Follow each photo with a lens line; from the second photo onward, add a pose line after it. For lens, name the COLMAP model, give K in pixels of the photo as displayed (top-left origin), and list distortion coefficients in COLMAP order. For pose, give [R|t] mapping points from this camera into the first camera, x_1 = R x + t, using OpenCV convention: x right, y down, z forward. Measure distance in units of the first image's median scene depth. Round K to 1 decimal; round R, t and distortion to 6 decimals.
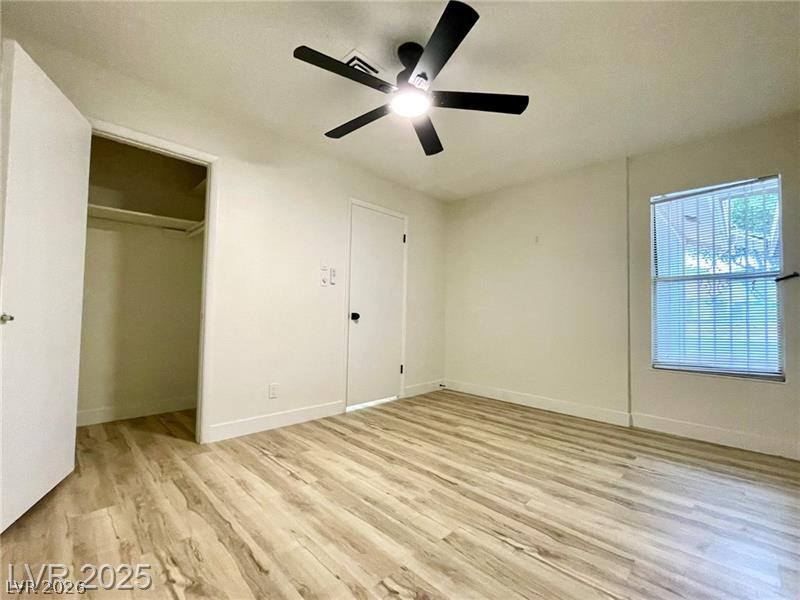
lens RADIAL K [[325.3, 0, 402.3], [0, 325.3, 299.6], [0, 0, 1]] dist [0.001858, 0.000491]
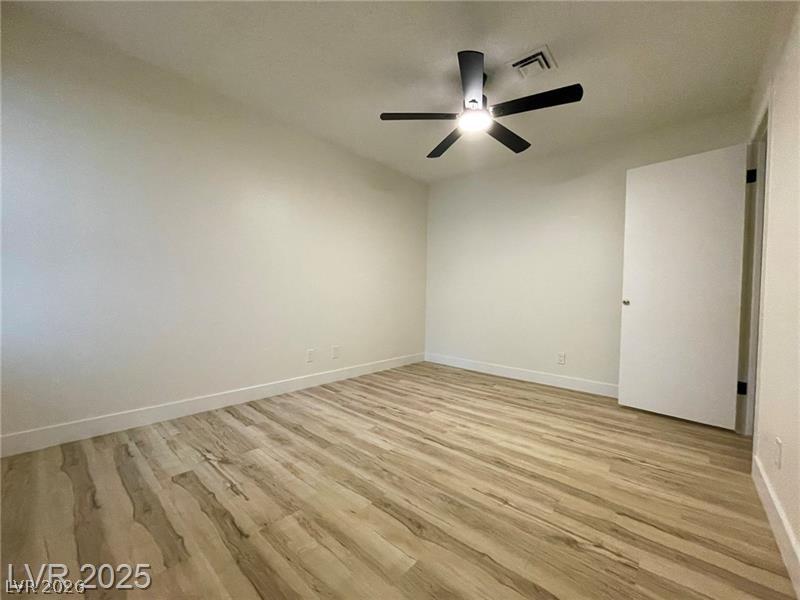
lens RADIAL K [[325.3, 0, 402.3], [0, 325.3, 299.6], [0, 0, 1]] dist [0.001858, 0.000491]
pose [[-0.996704, -0.042741, -0.068950, 0.320274], [-0.041070, 0.998831, -0.025478, 0.103932], [0.069958, -0.022562, -0.997295, 1.993413]]
